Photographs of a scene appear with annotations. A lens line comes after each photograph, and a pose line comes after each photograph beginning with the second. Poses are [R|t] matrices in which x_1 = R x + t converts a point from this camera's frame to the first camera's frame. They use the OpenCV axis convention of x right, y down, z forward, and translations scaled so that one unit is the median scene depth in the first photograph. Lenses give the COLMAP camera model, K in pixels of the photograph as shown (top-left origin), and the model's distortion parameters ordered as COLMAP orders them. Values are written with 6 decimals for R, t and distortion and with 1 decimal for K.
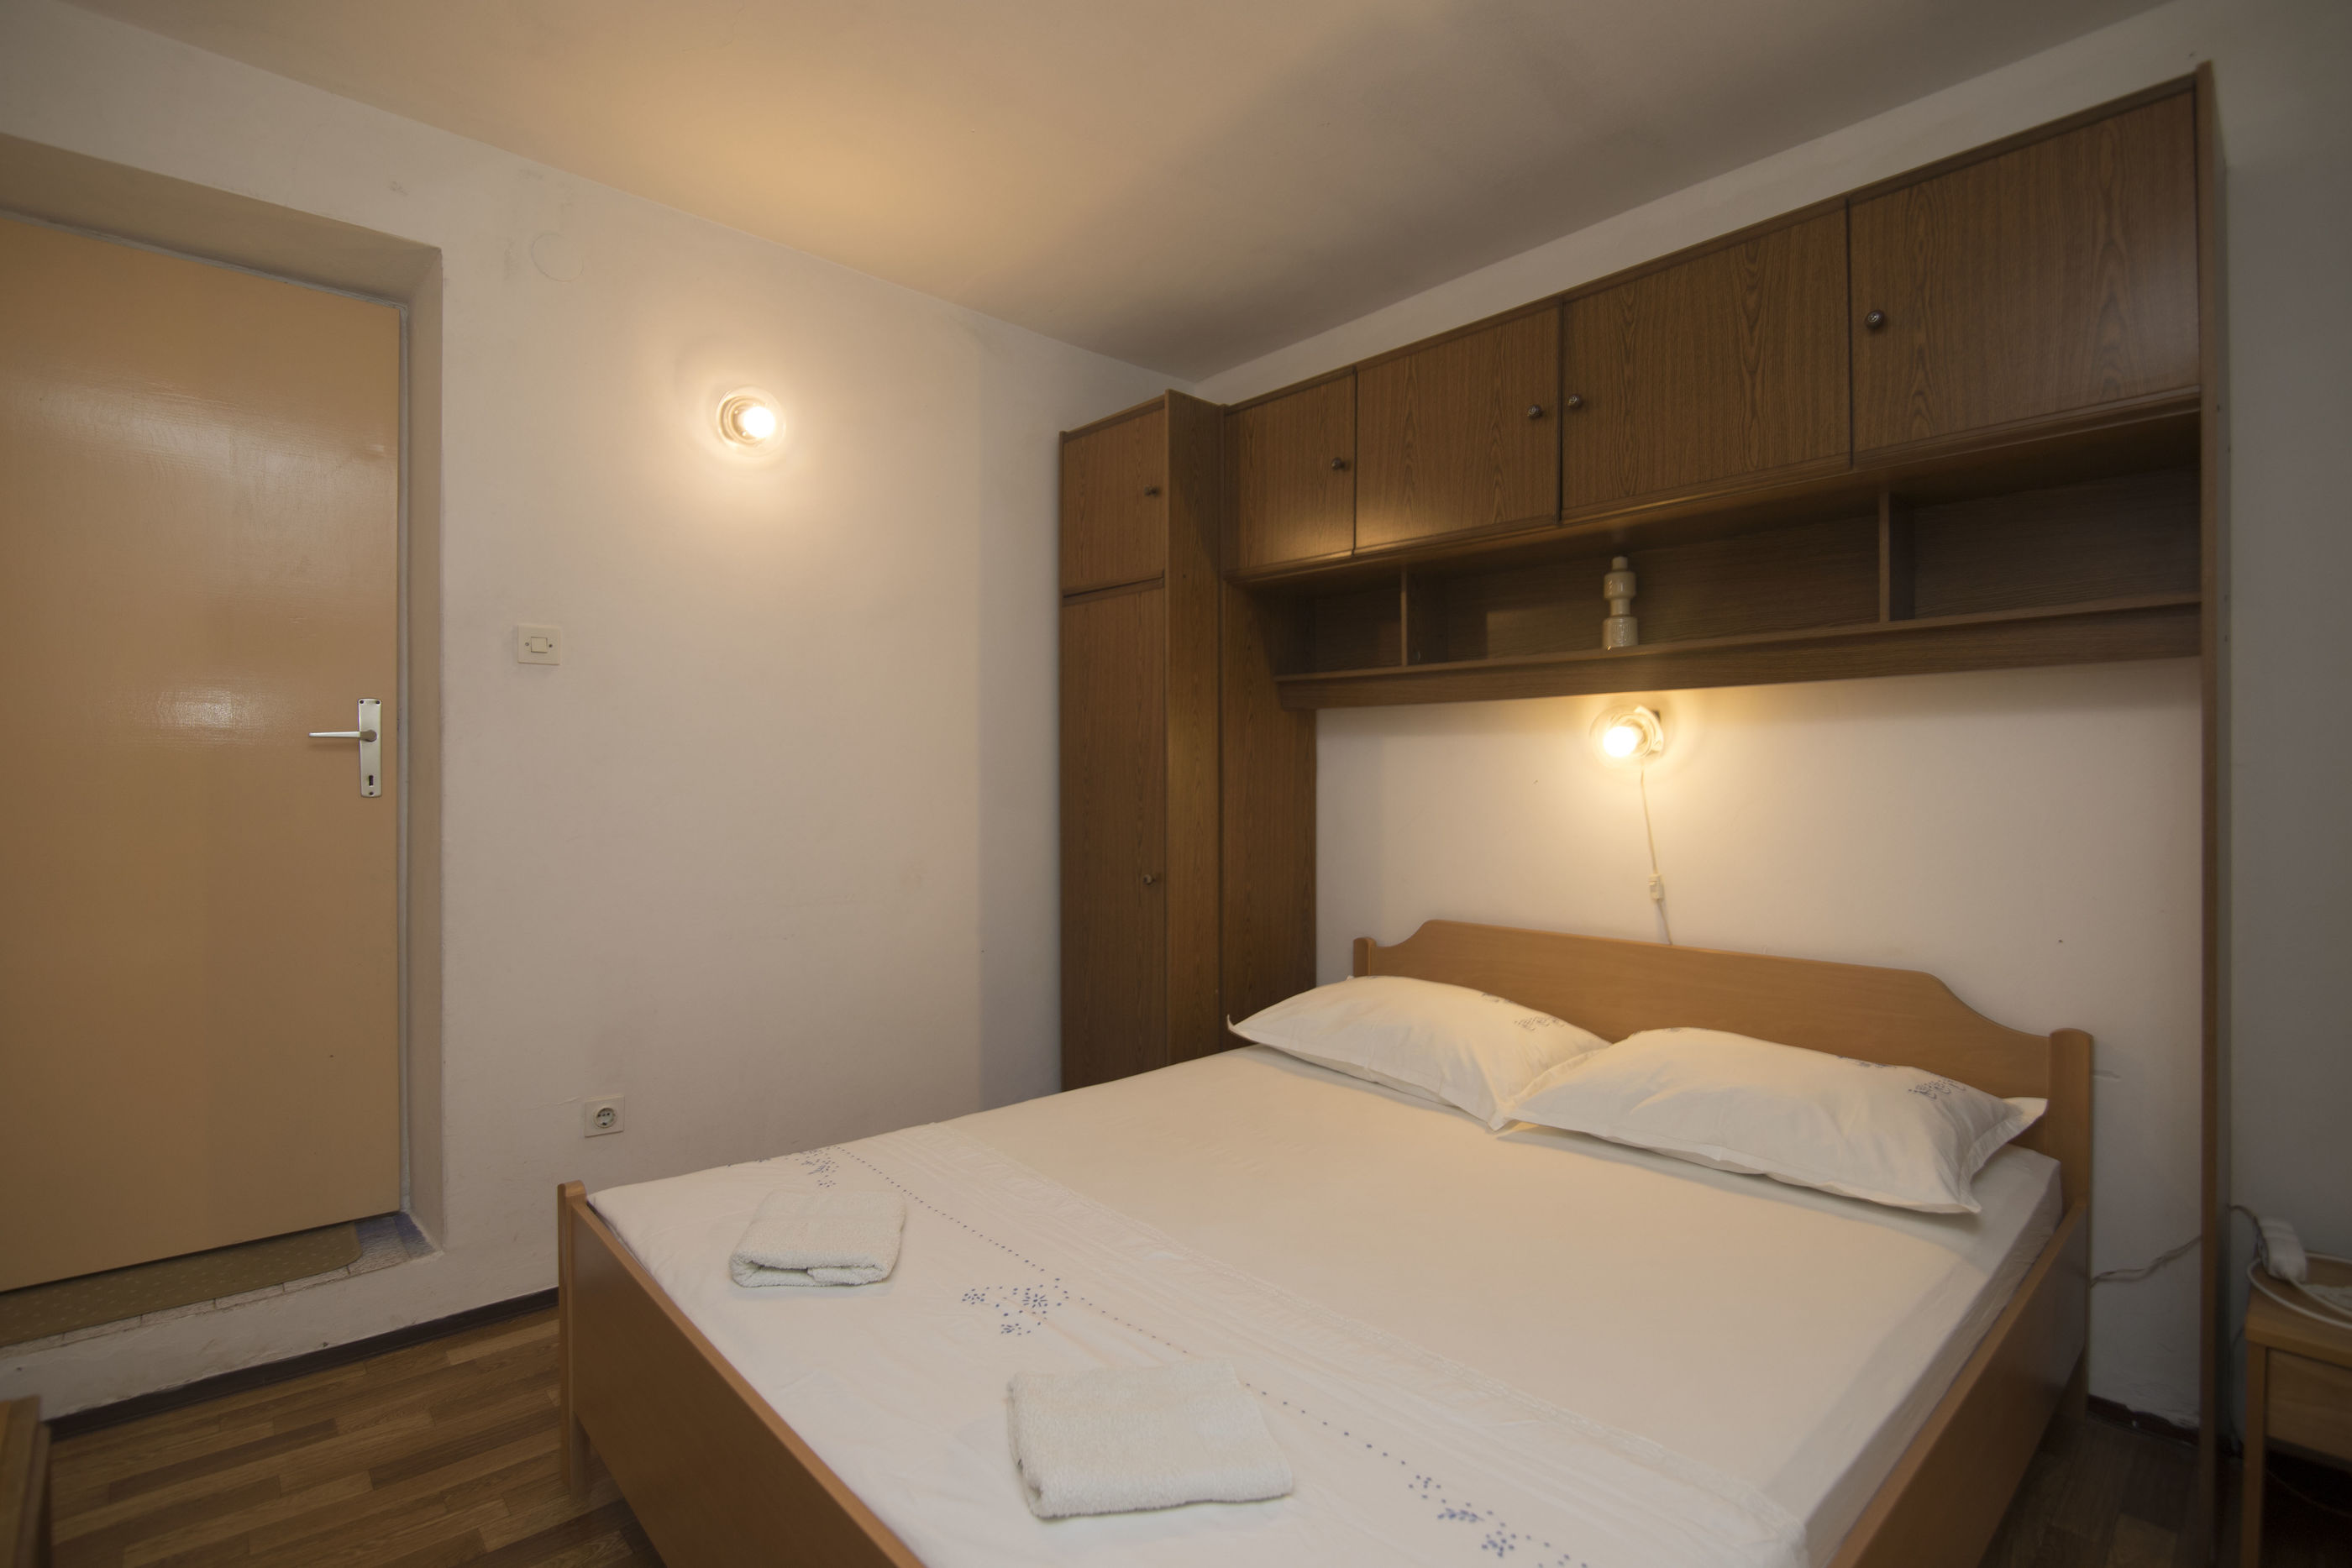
lens RADIAL K [[1151.0, 0, 1176.0], [0, 1151.0, 784.0], [0, 0, 1]] dist [-0.000898, -0.000606]
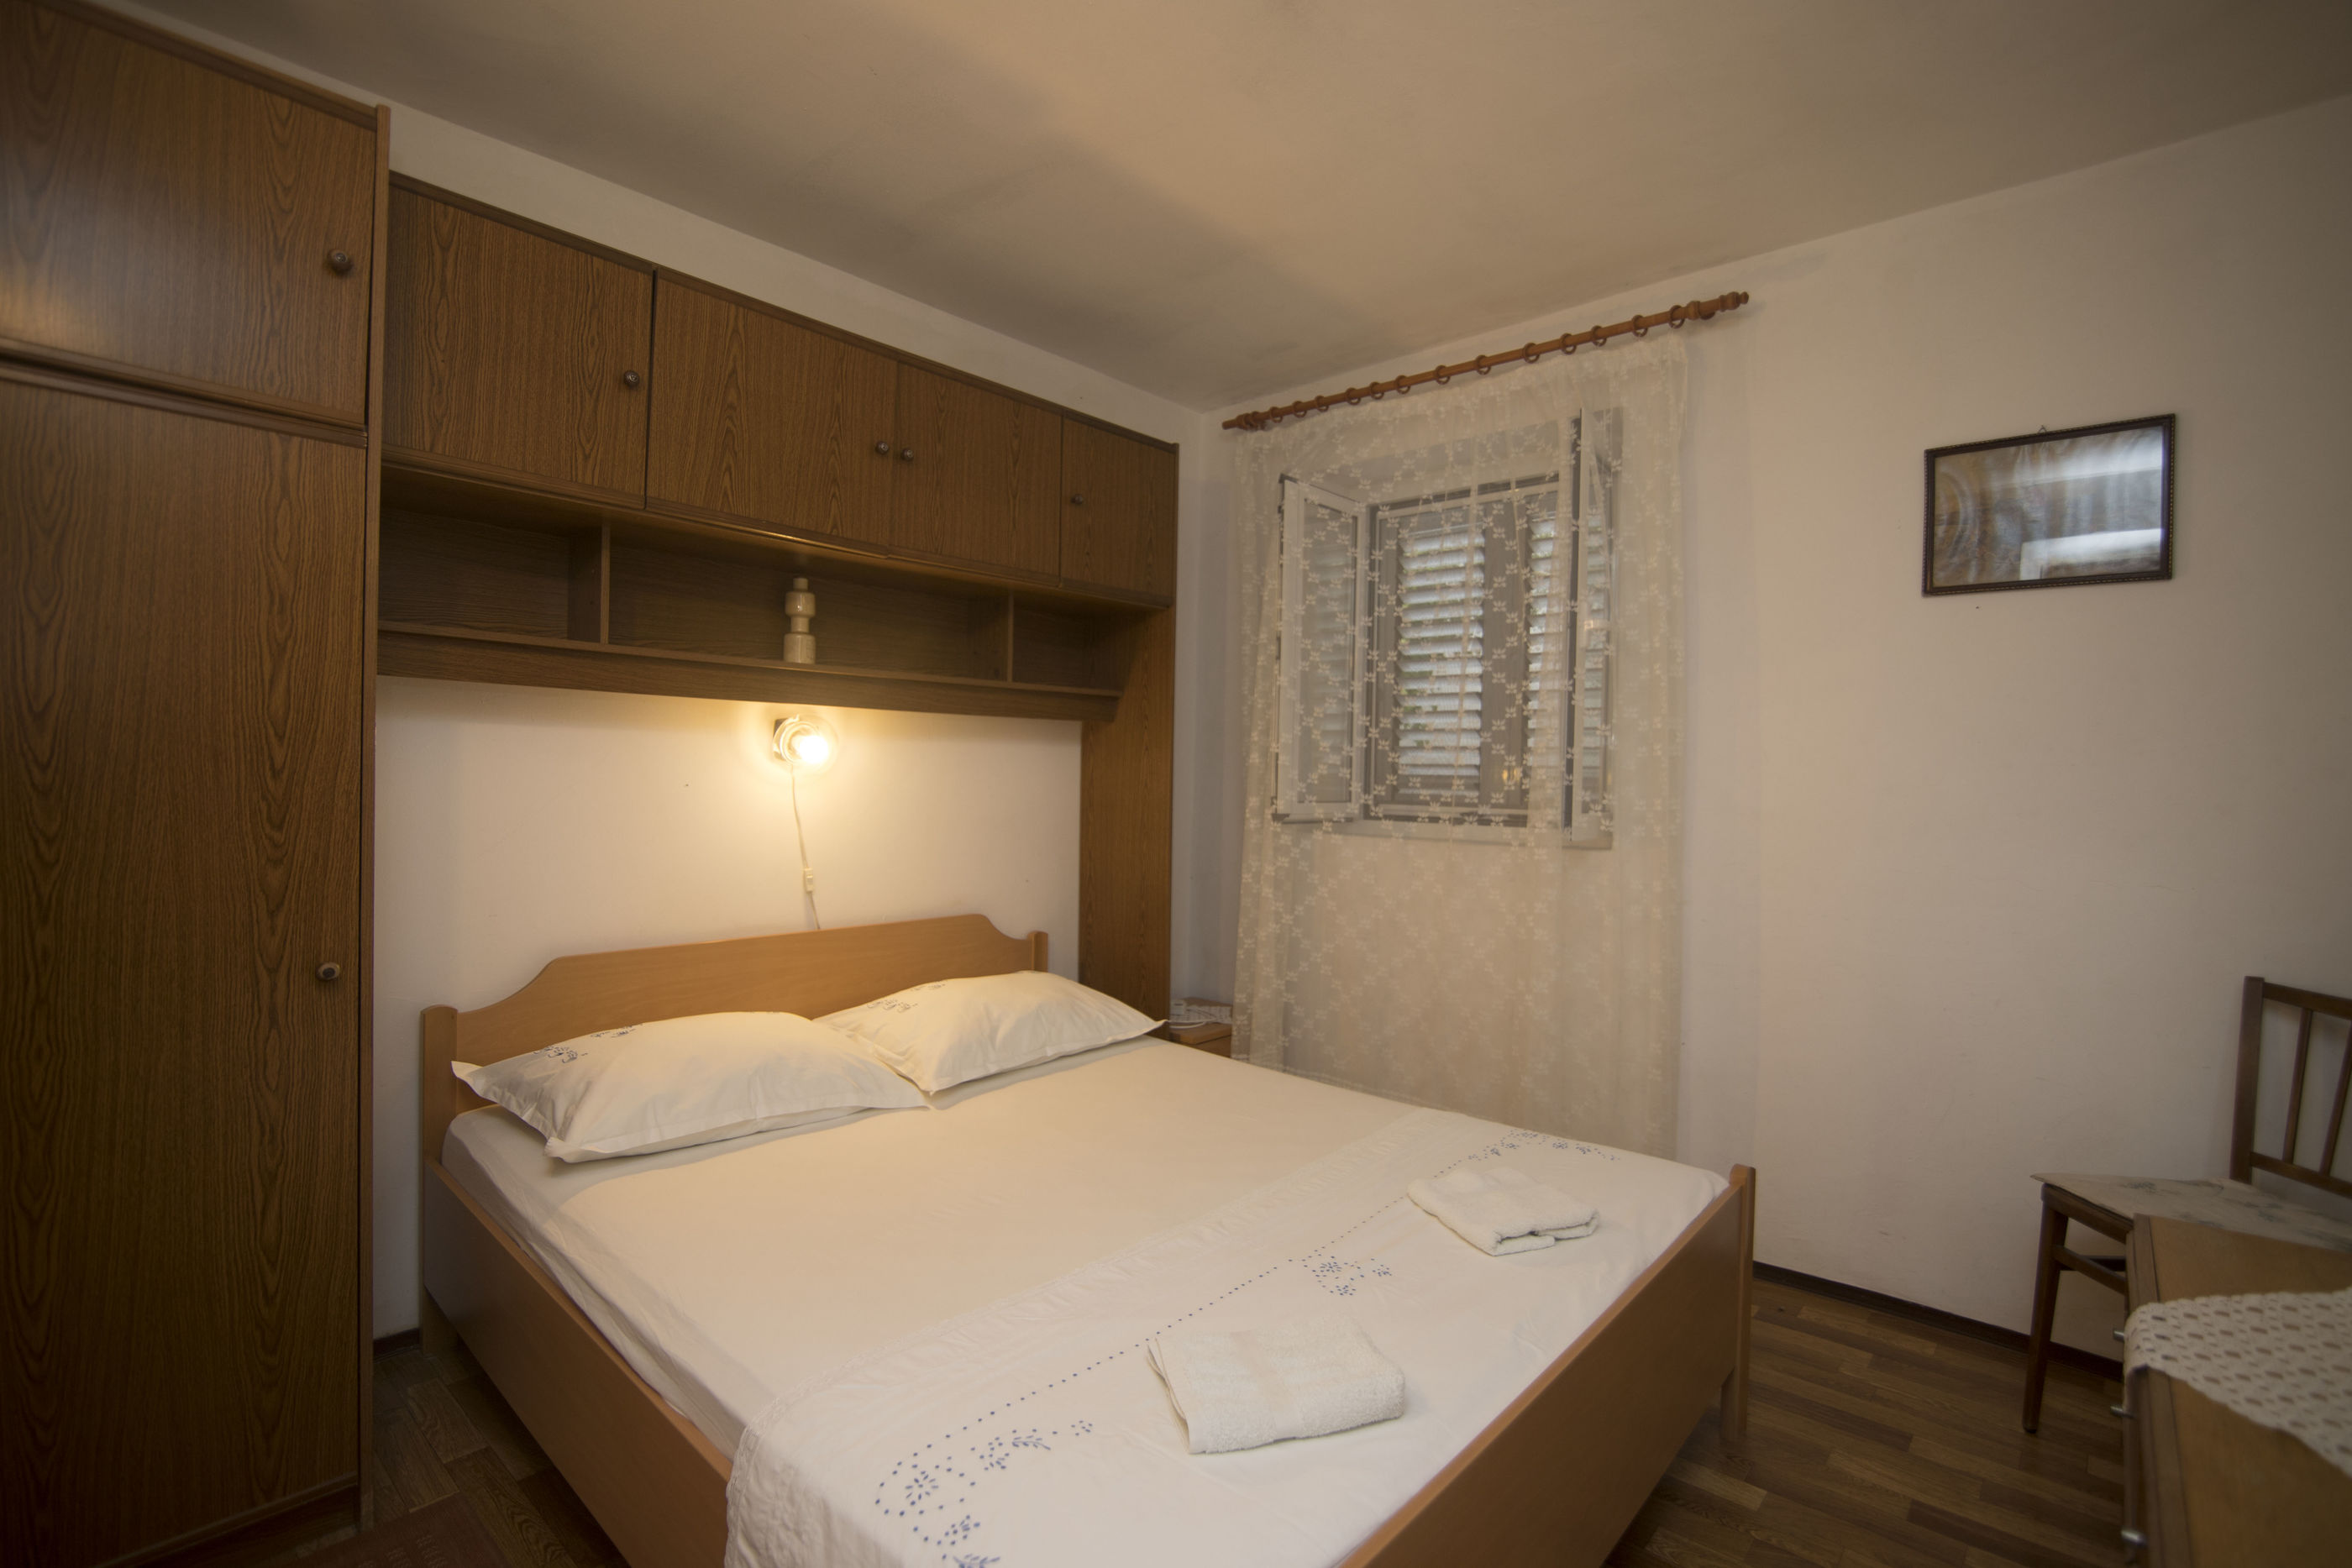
lens RADIAL K [[1123.1, 0, 1176.0], [0, 1123.1, 784.0], [0, 0, 1]] dist [-0.063262, 0.000643]
pose [[-0.141571, 0.008261, 0.989894, -0.855125], [0.006931, 0.999949, -0.007354, 0.006599], [-0.989904, 0.005820, -0.141621, 0.980240]]
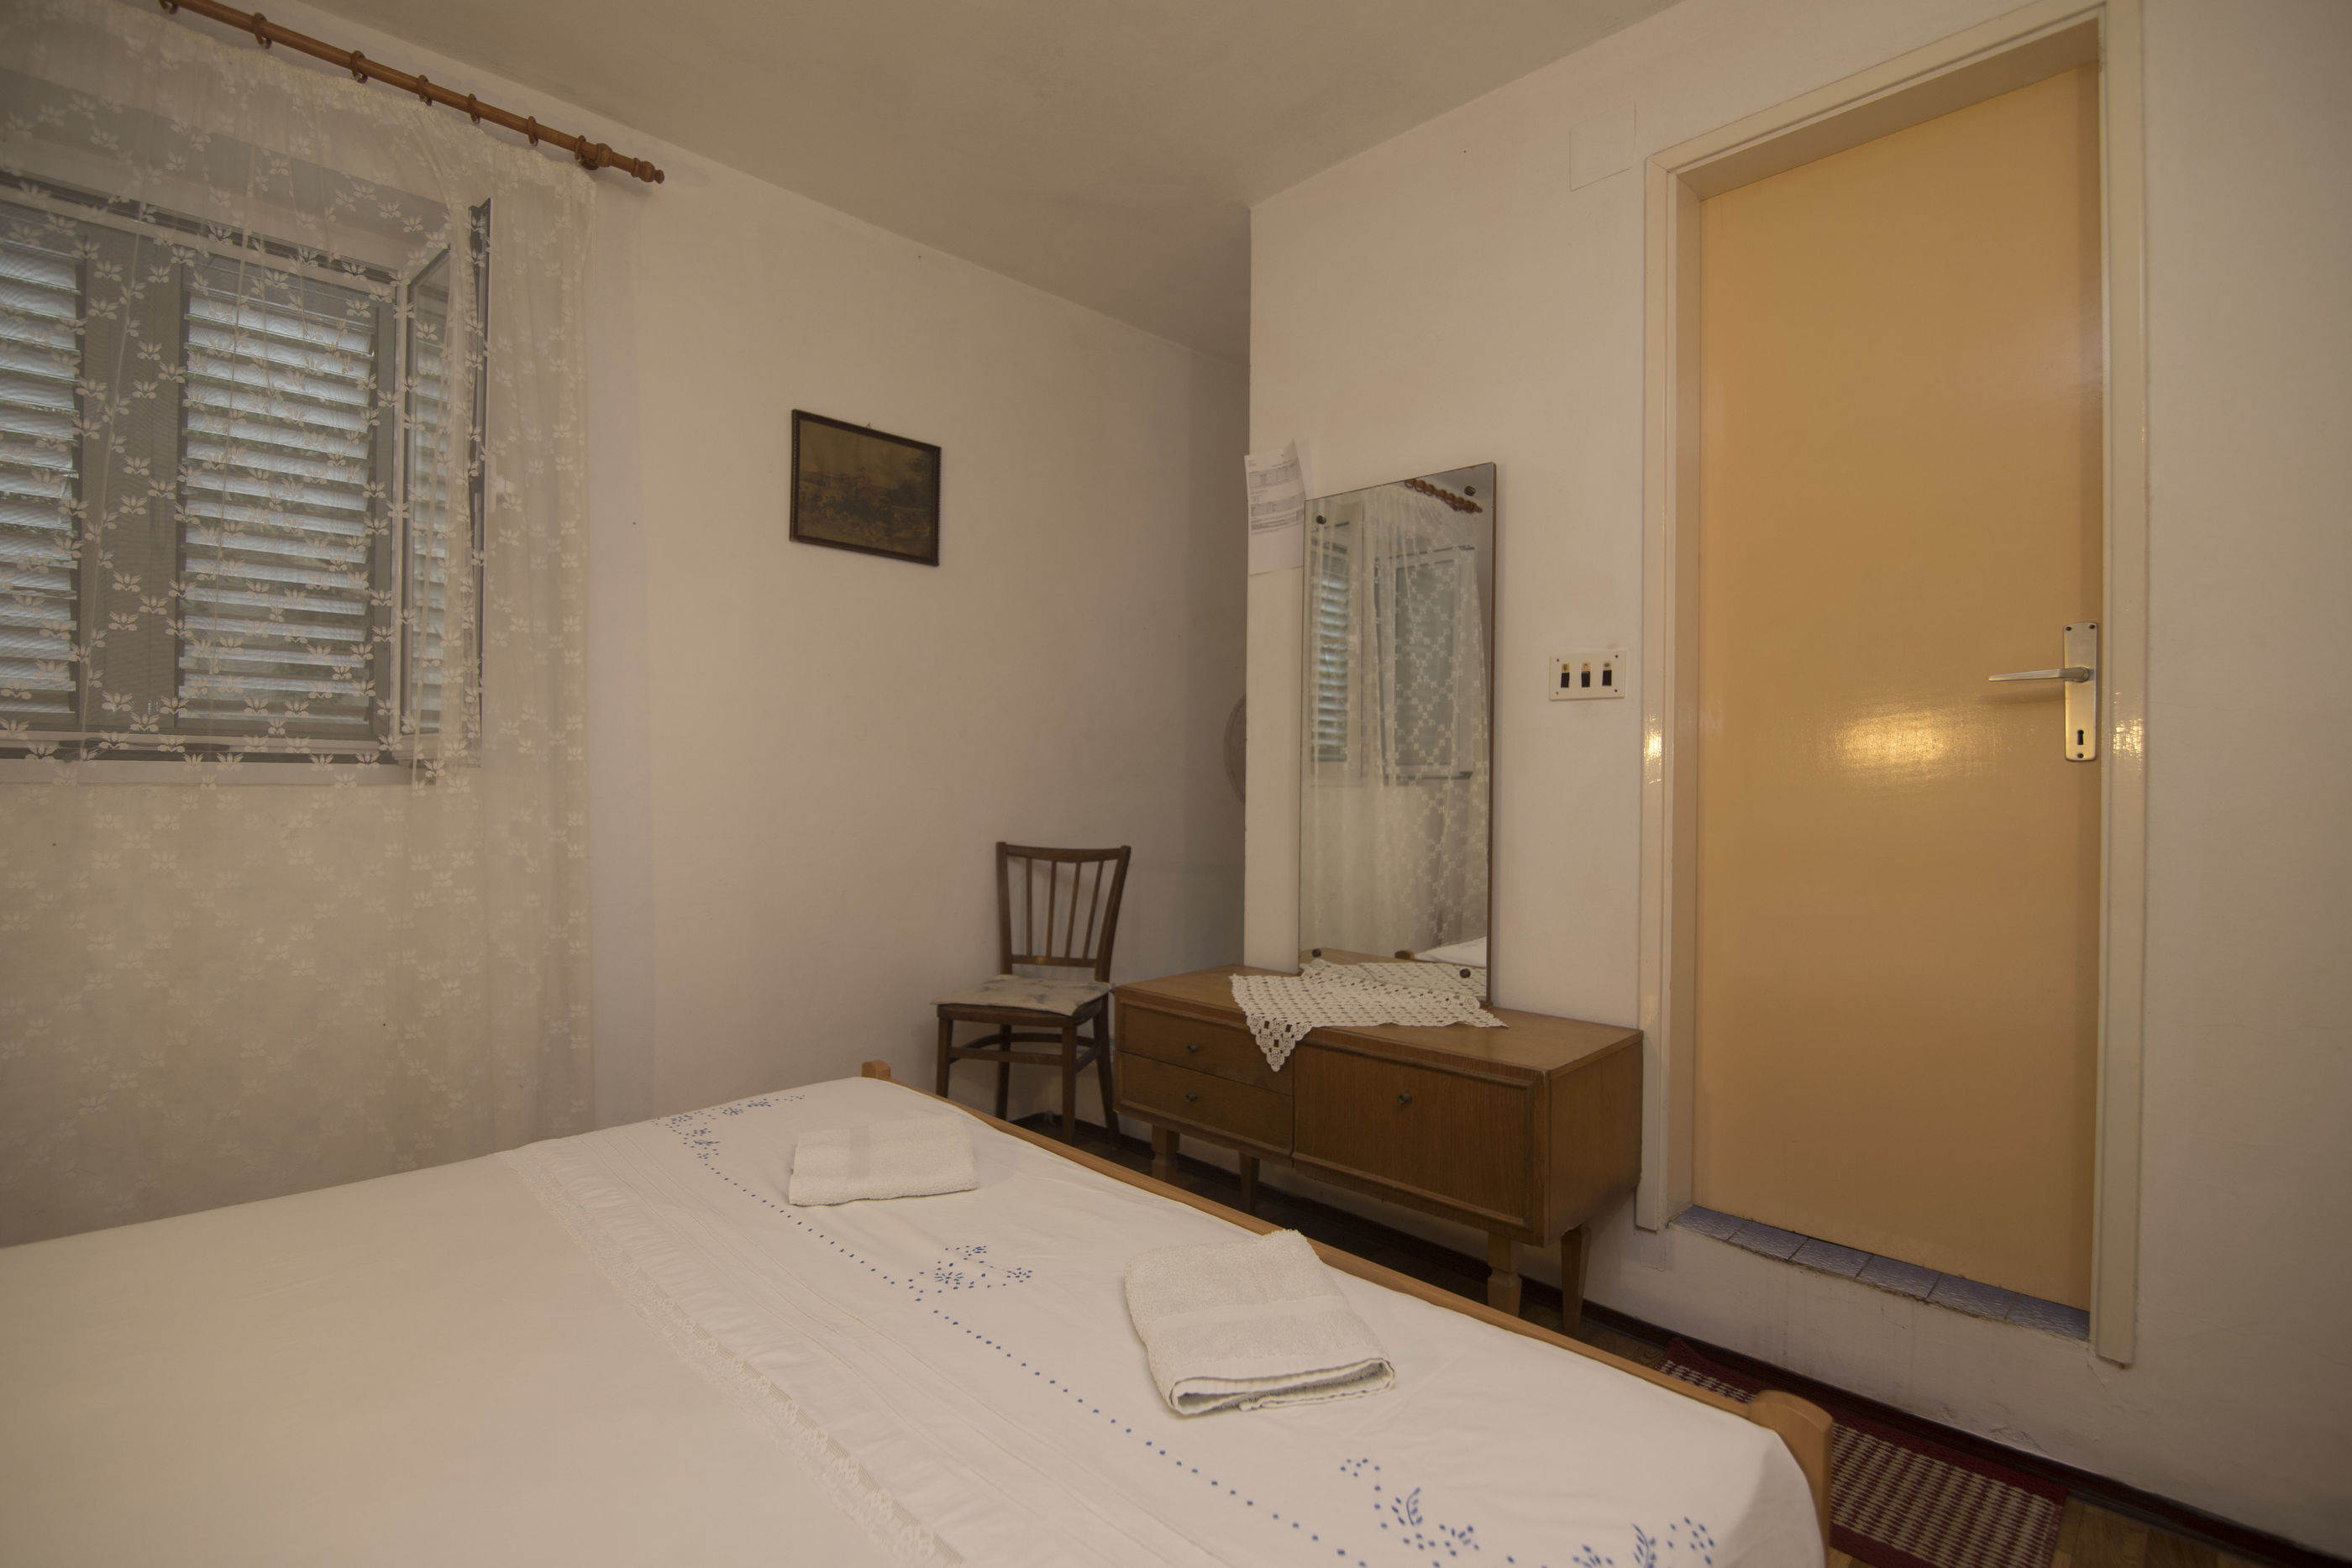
lens RADIAL K [[1125.3, 0, 1176.0], [0, 1125.3, 784.0], [0, 0, 1]] dist [0.056891, 0.000073]
pose [[-0.998884, -0.011869, -0.045724, -0.197856], [-0.015180, 0.997235, 0.072750, -0.014737], [0.044734, 0.073363, -0.996302, 1.448638]]
